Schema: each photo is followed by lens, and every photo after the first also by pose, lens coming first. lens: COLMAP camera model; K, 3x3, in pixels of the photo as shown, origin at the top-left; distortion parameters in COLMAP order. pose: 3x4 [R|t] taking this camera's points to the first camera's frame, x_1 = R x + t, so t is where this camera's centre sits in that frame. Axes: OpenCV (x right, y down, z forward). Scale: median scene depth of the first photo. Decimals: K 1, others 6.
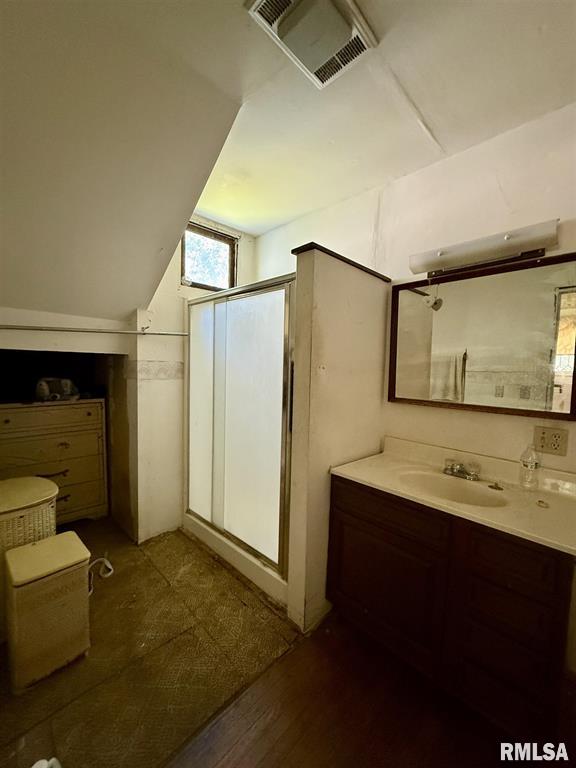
lens RADIAL K [[305.9, 0, 288.0], [0, 305.9, 384.0], [0, 0, 1]] dist [-0.003089, 0.000186]
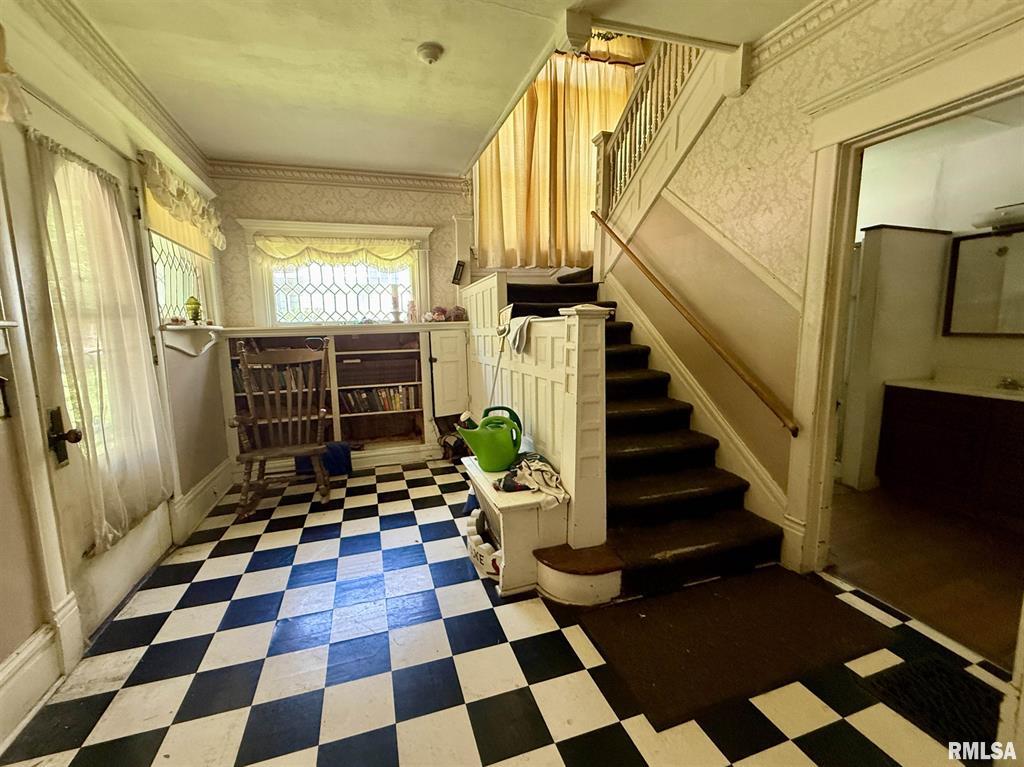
lens RADIAL K [[444.6, 0, 512.0], [0, 444.6, 383.5], [0, 0, 1]] dist [-0.001380, 0.000267]
pose [[0.897434, 0.023320, -0.440531, -0.452514], [0.011176, 0.997079, 0.075550, 0.101749], [0.441006, -0.072725, 0.894553, -1.430361]]
